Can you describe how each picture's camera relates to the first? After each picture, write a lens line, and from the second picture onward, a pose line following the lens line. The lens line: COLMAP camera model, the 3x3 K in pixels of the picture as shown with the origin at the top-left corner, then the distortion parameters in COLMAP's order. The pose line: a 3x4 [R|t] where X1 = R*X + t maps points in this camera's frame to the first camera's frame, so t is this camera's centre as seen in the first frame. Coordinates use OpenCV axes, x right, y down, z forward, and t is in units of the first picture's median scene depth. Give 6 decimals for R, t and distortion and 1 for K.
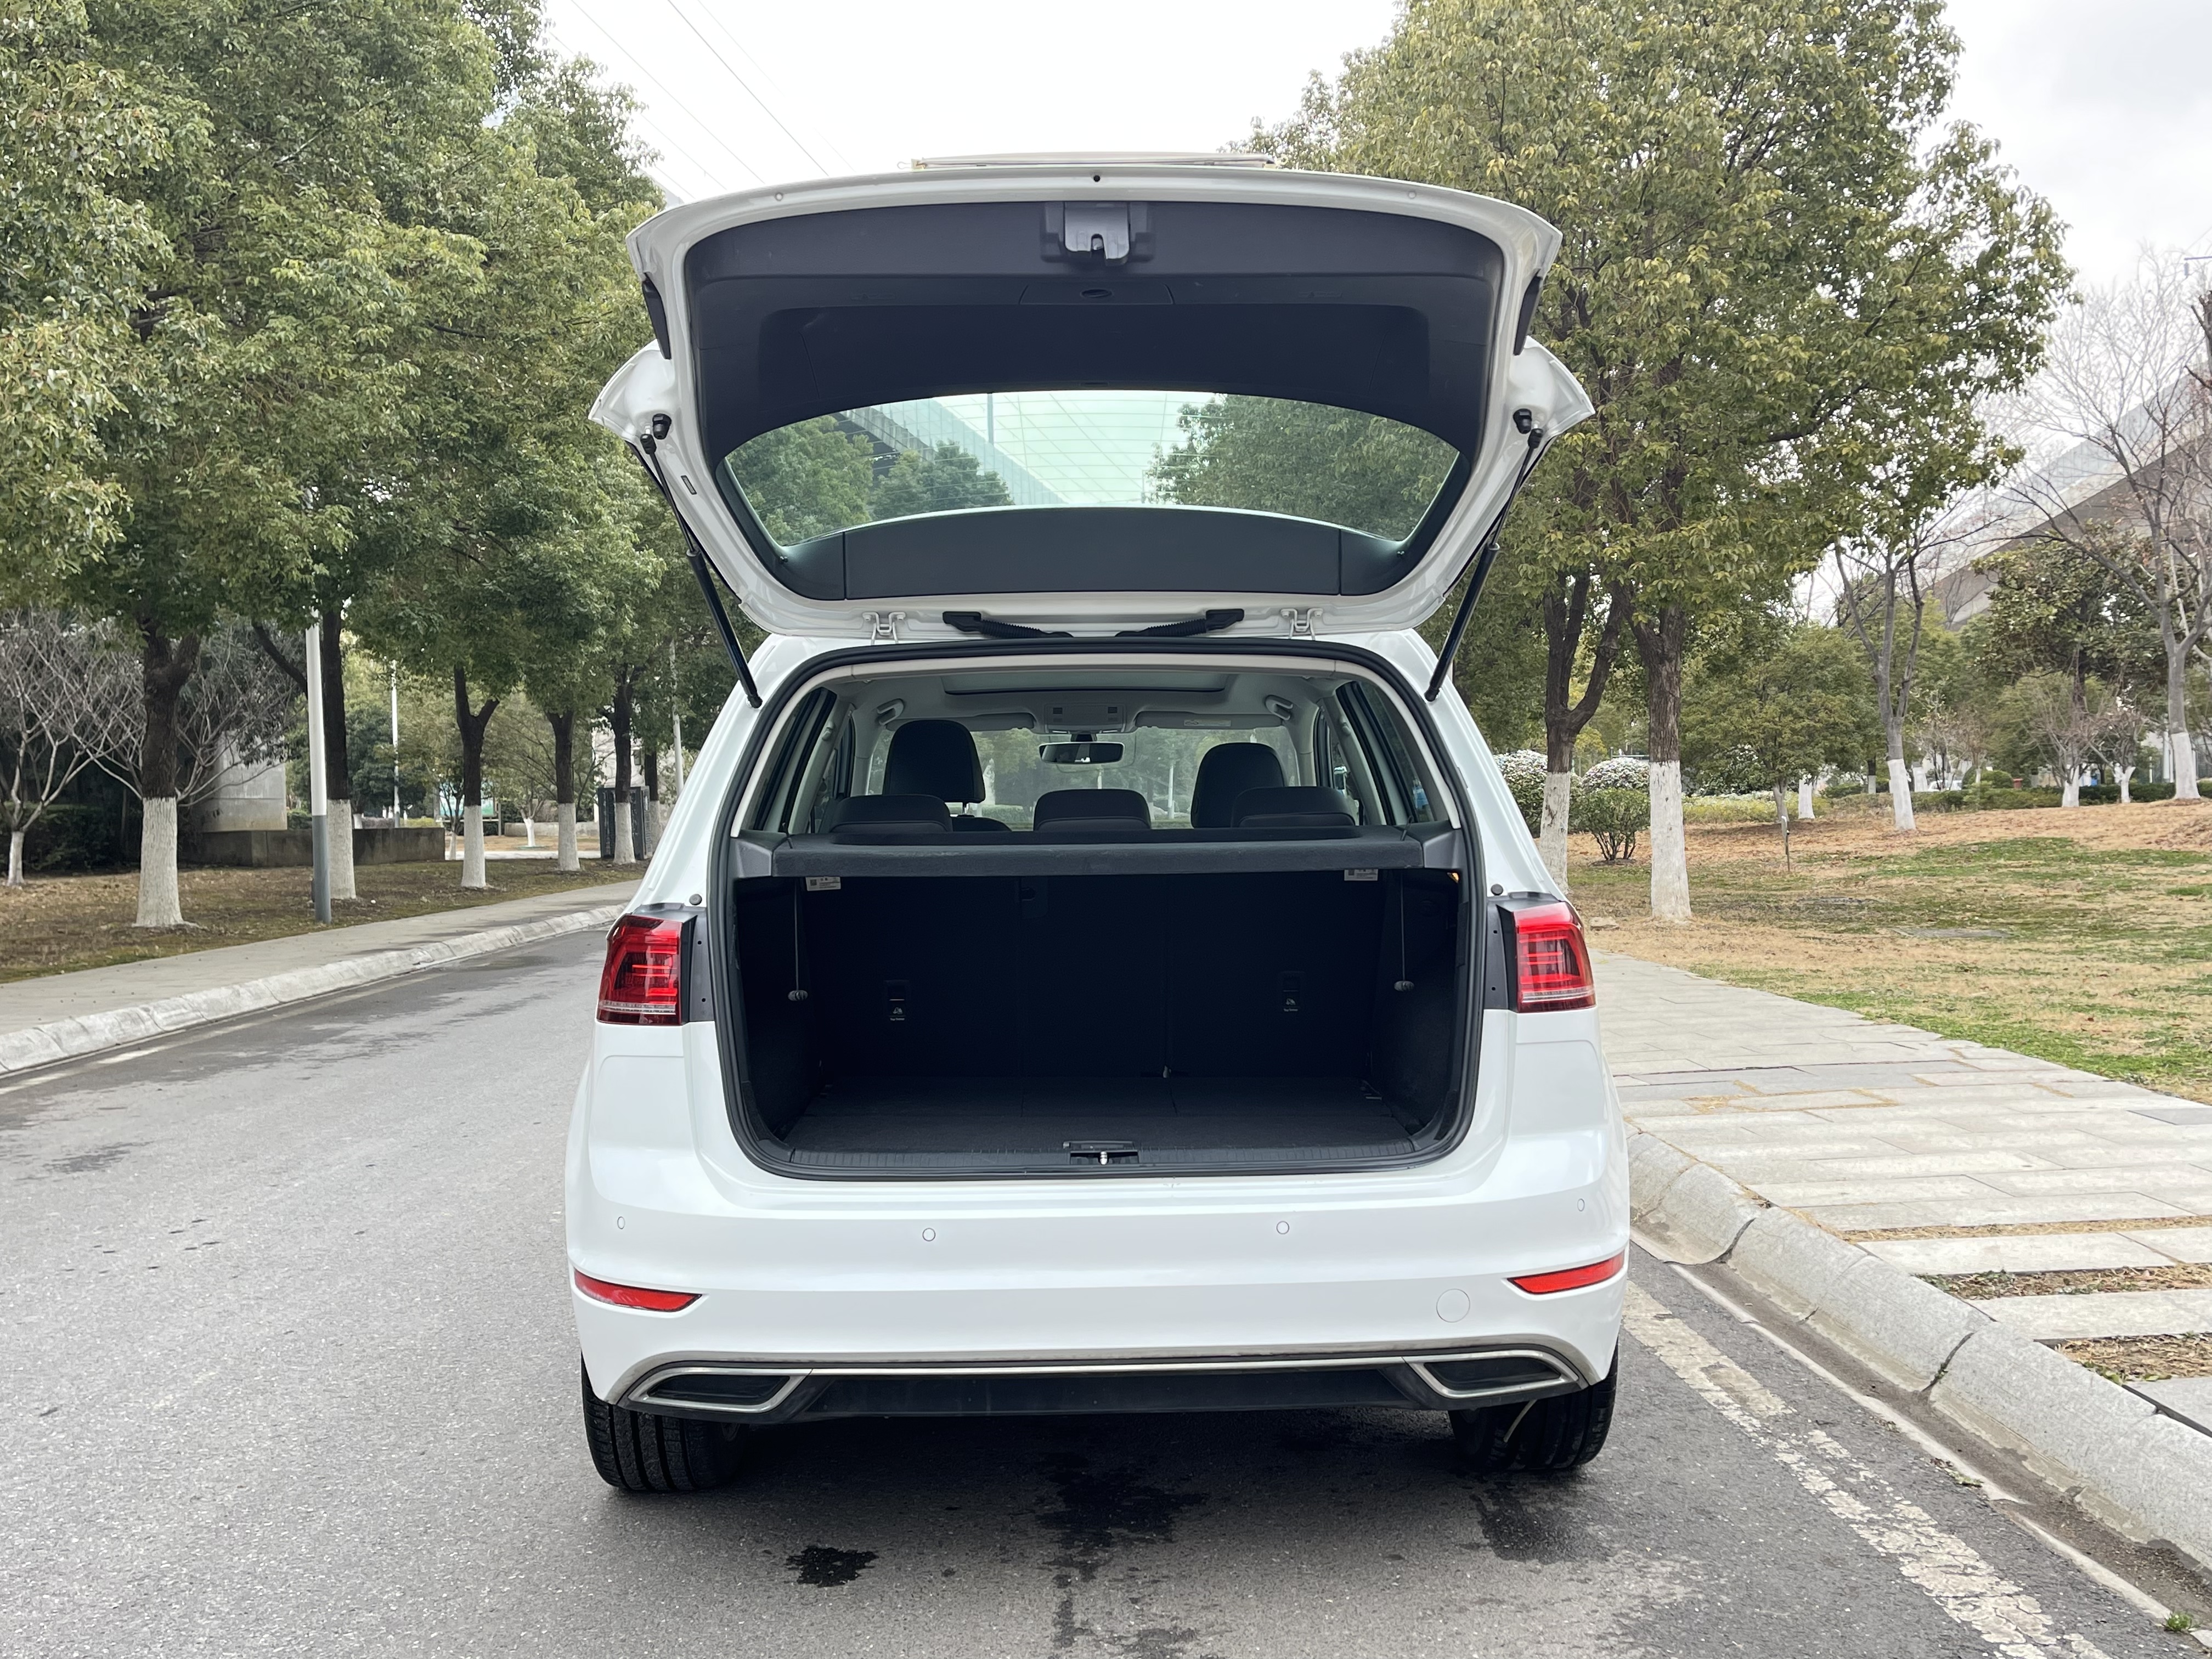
lens RADIAL K [[2076.8, 0, 1121.7], [0, 2076.8, 831.8], [0, 0, 1]] dist [0.034550, 0.000000]
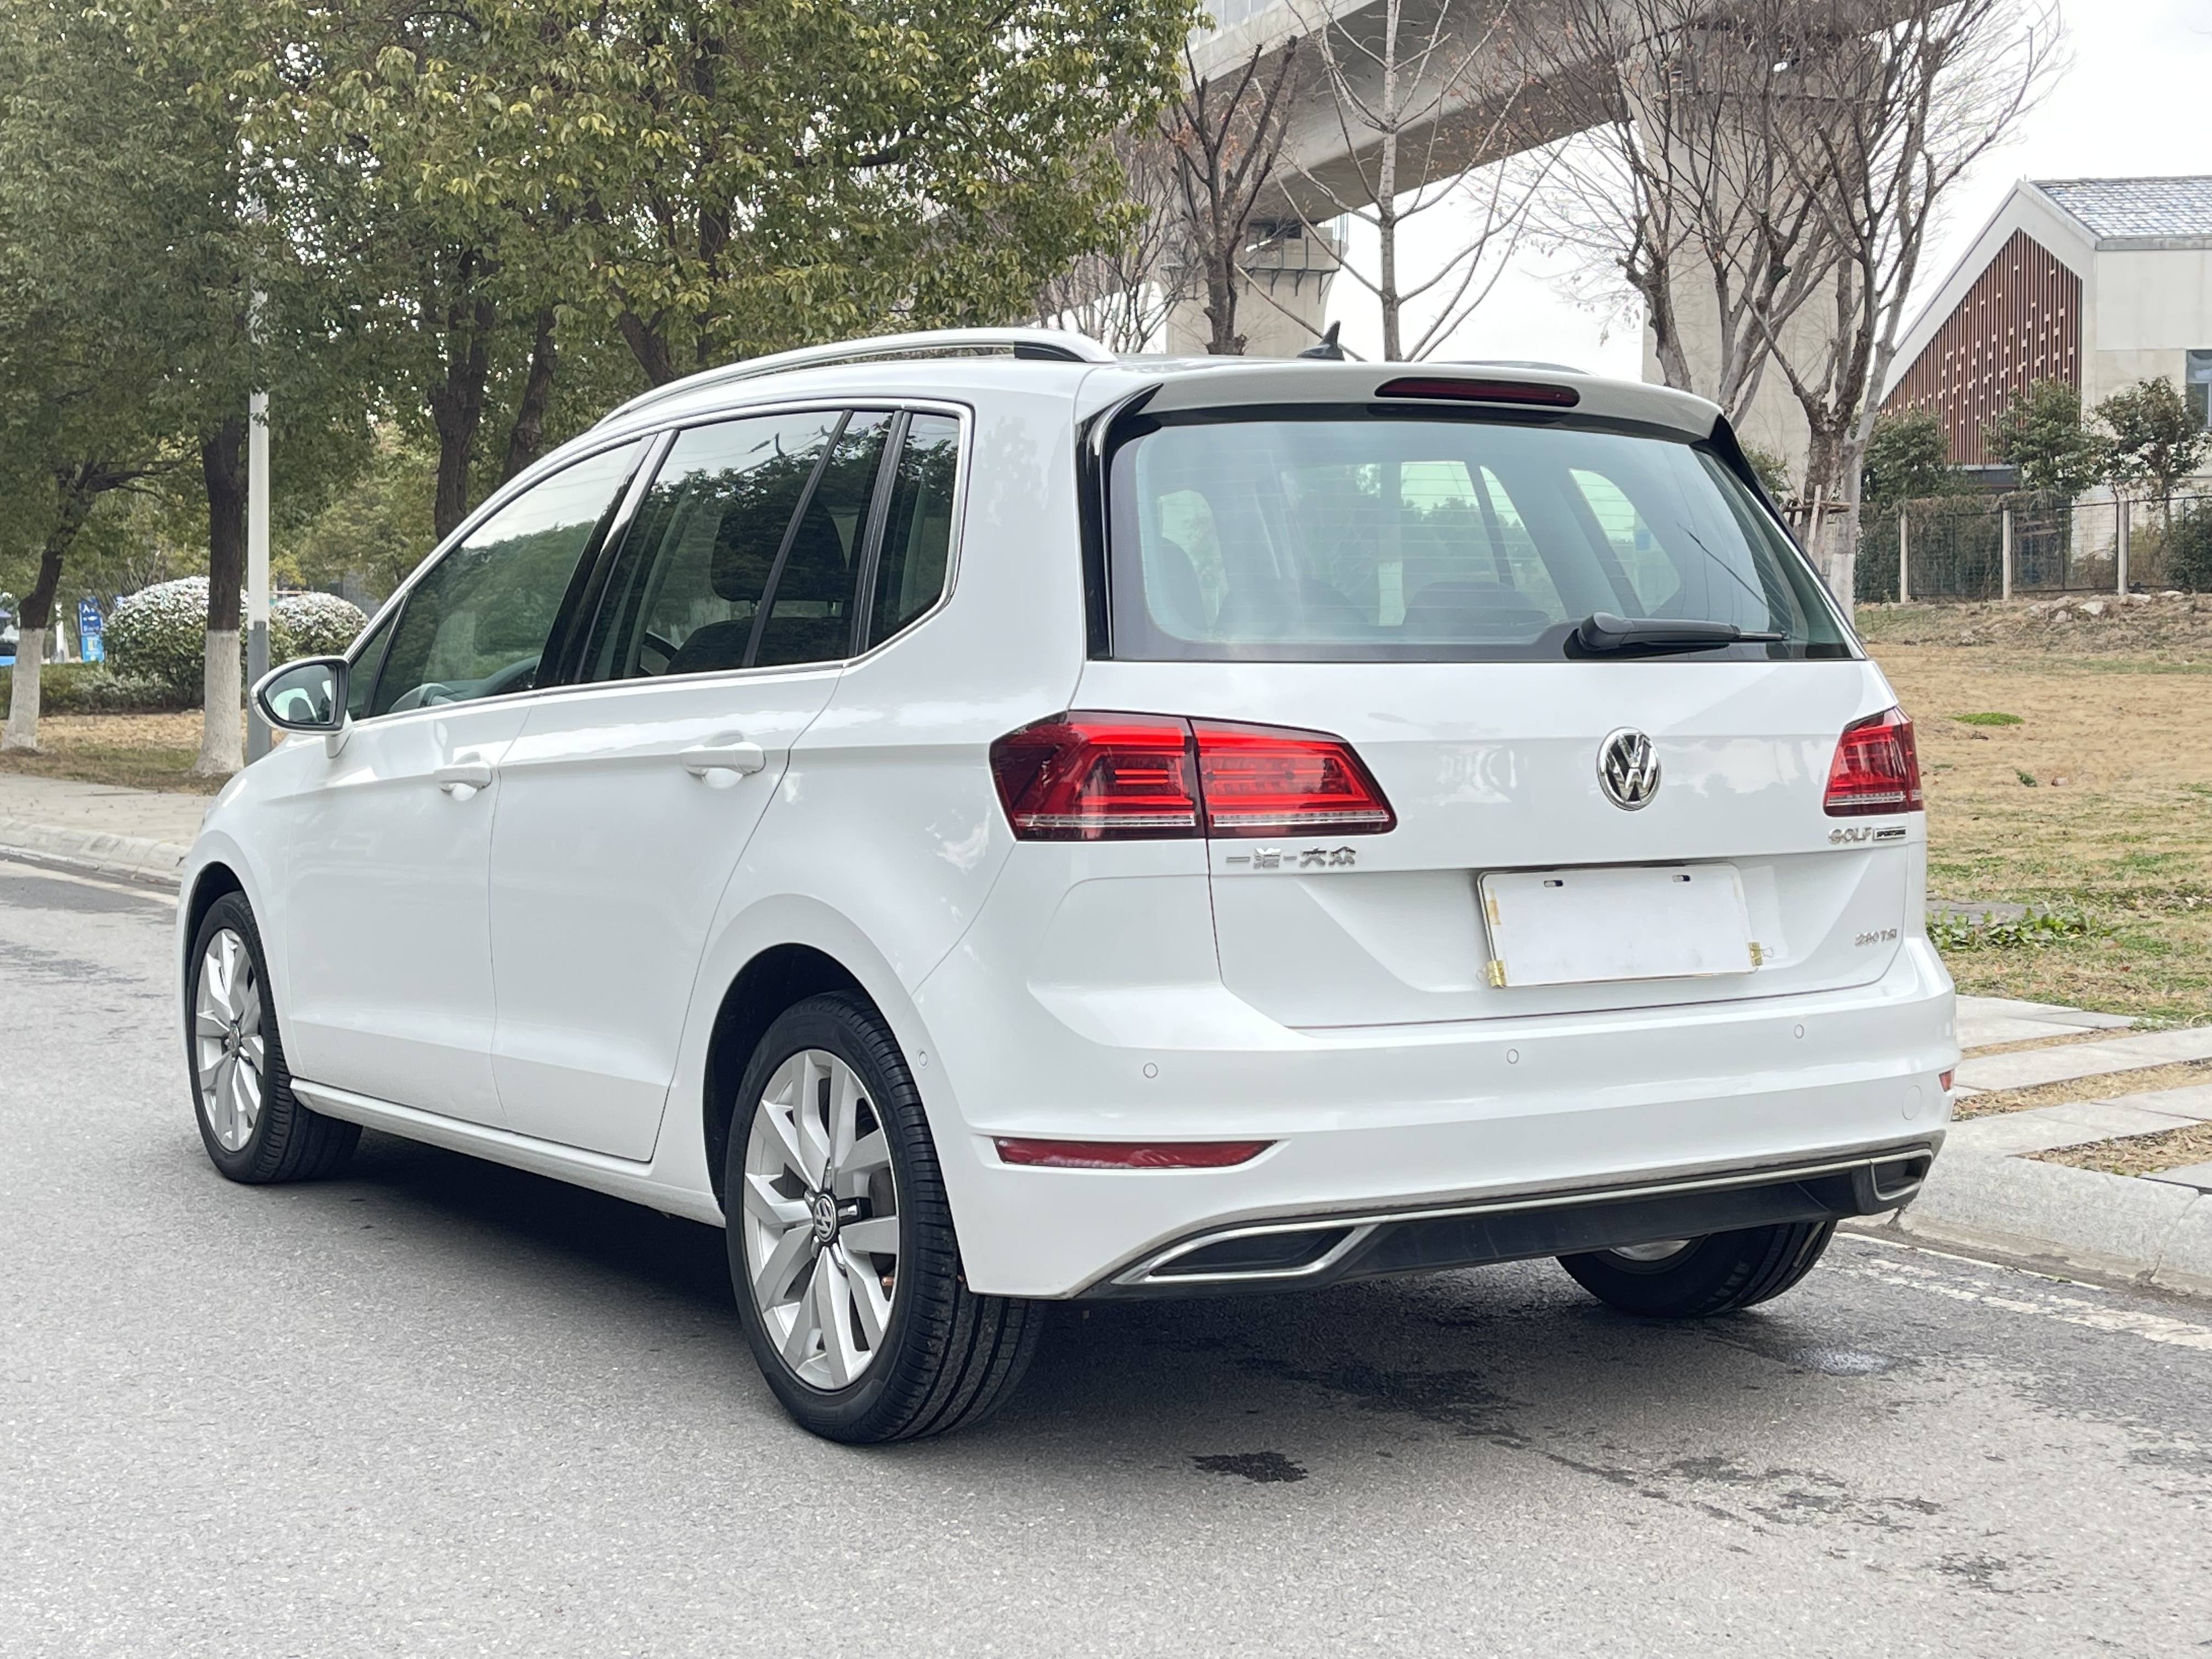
lens RADIAL K [[3089.0, 0, 1090.9], [0, 3089.0, 838.1], [0, 0, 1]] dist [0.099772, 0.000000]
pose [[0.865837, -0.017012, 0.500037, -0.726620], [-0.003504, 0.999191, 0.040063, 0.035203], [-0.500314, -0.036440, 0.865077, -0.058883]]
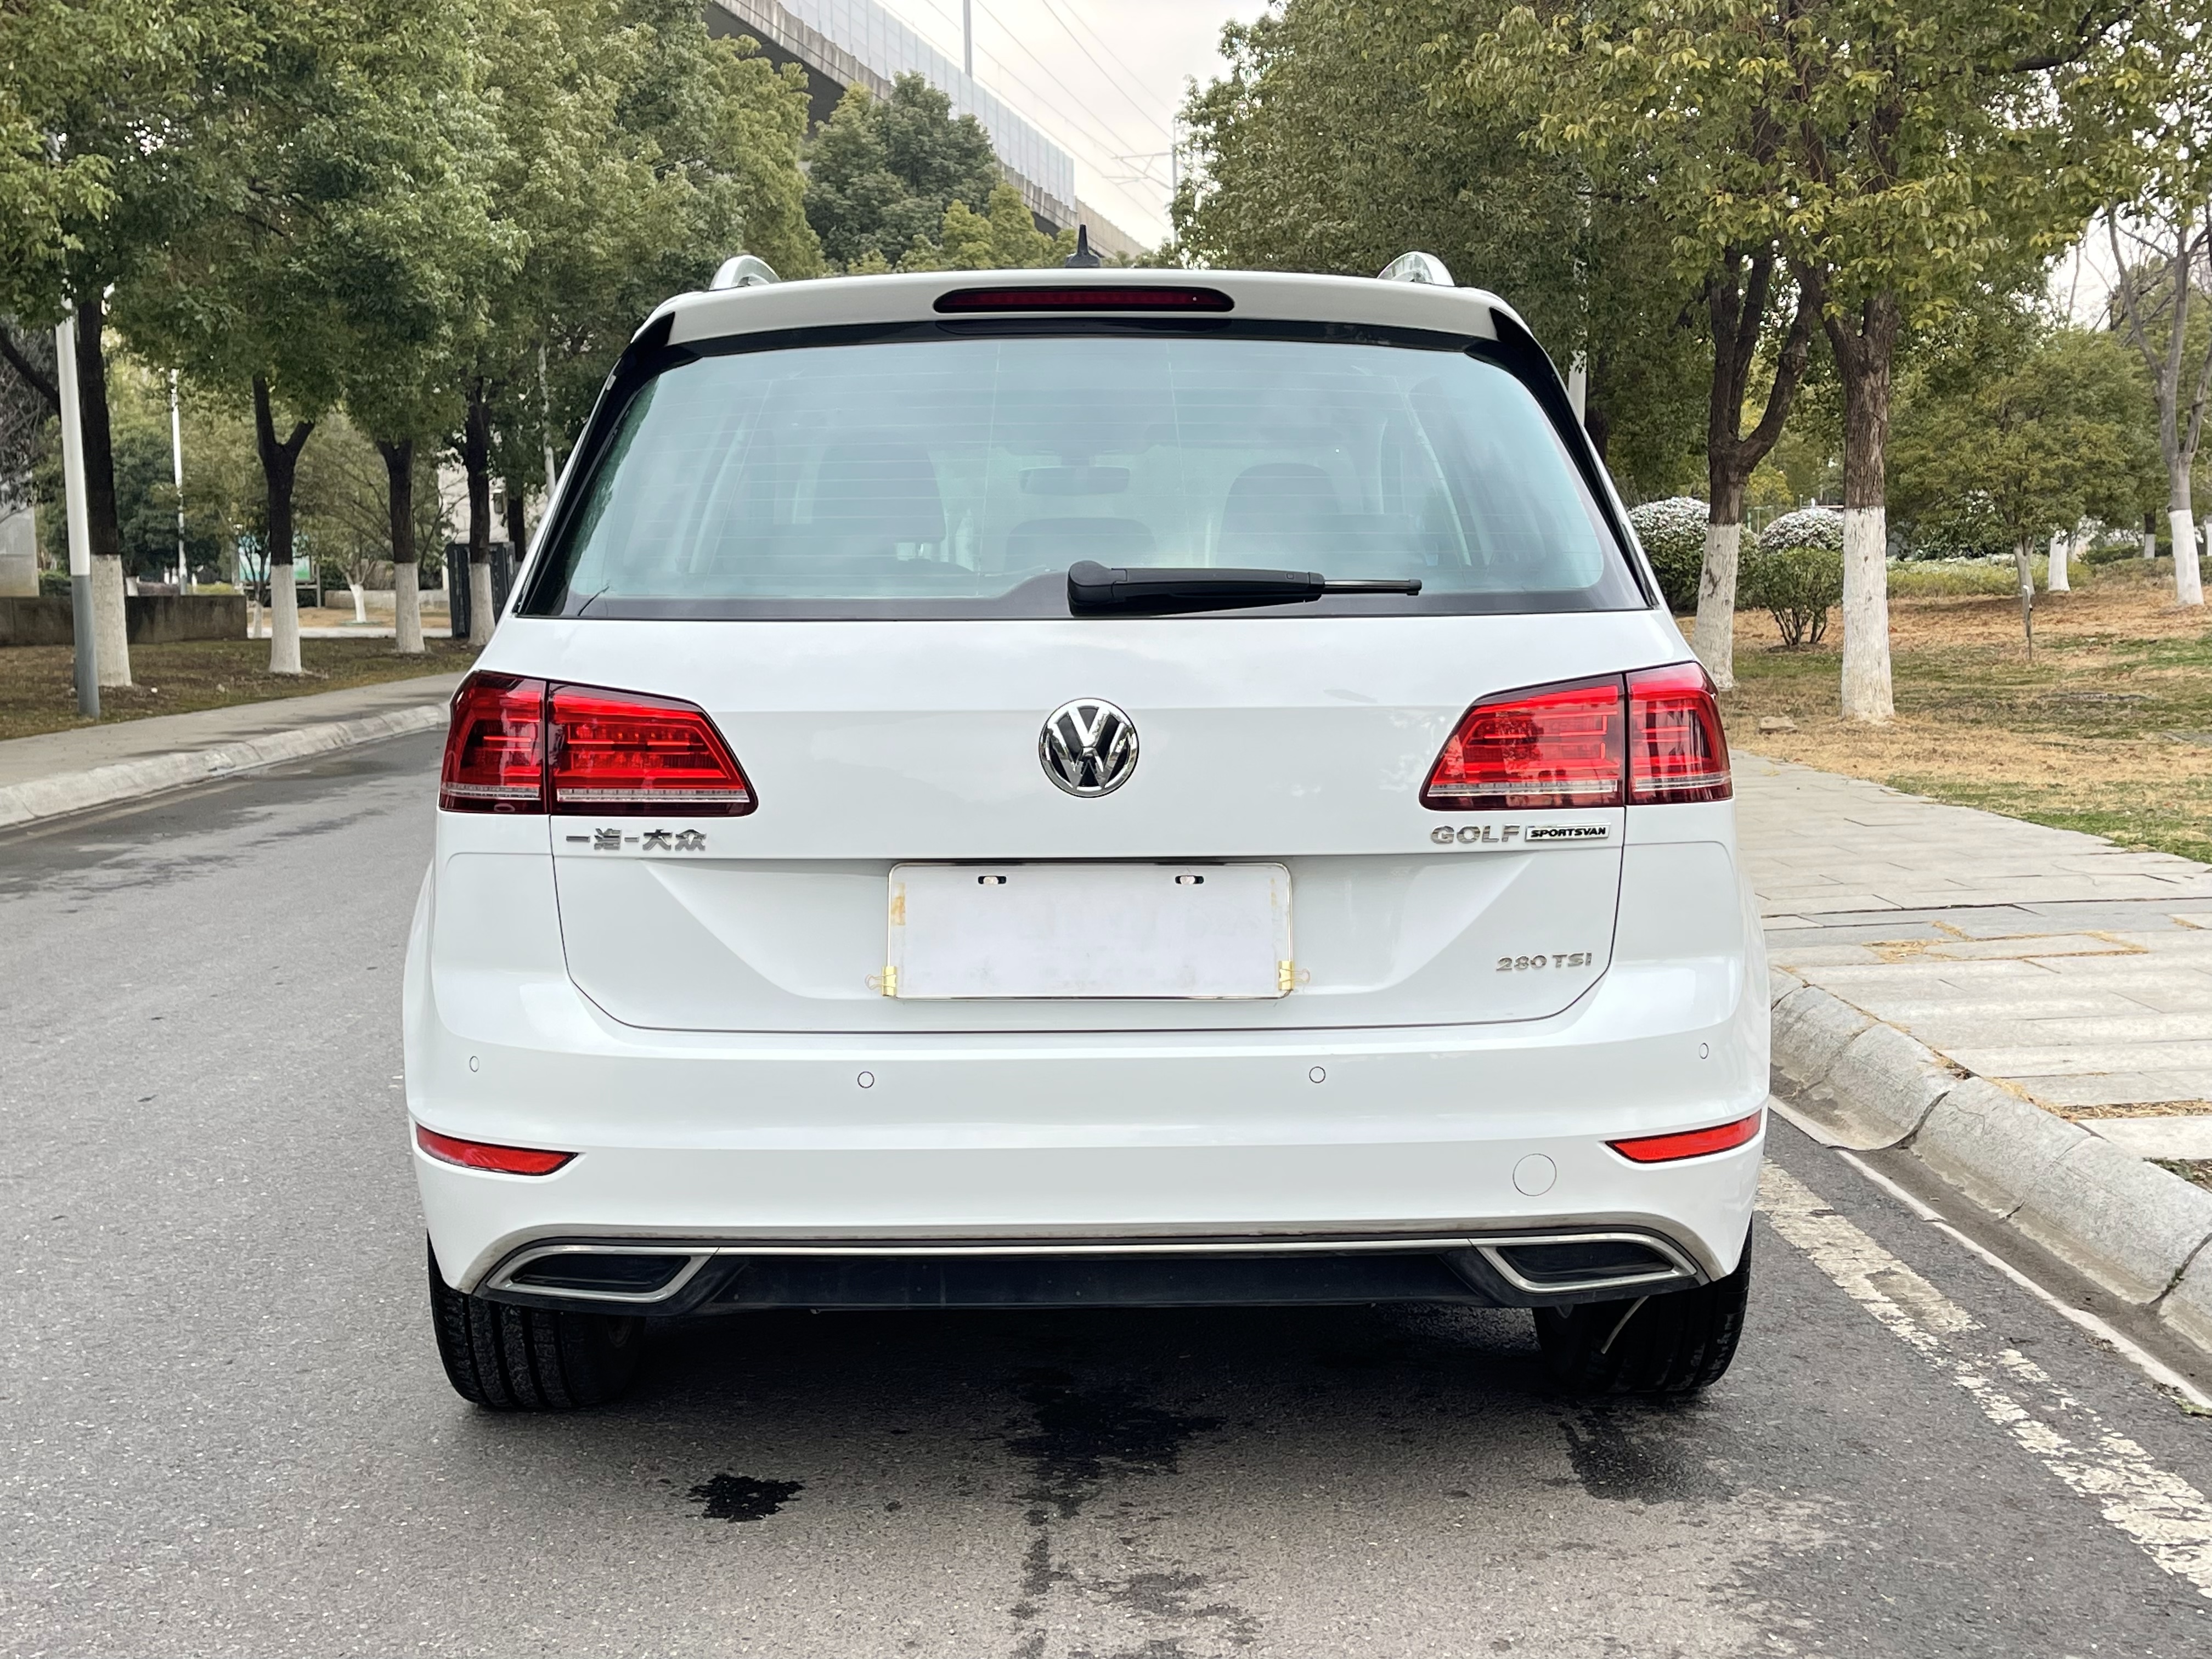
lens RADIAL K [[2758.8, 0, 1095.5], [0, 2758.8, 833.2], [0, 0, 1]] dist [0.031050, 0.000000]
pose [[0.999838, 0.006538, -0.016770, 0.008344], [-0.005153, 0.996671, 0.081365, 0.012902], [0.017246, -0.081265, 0.996543, -0.019526]]
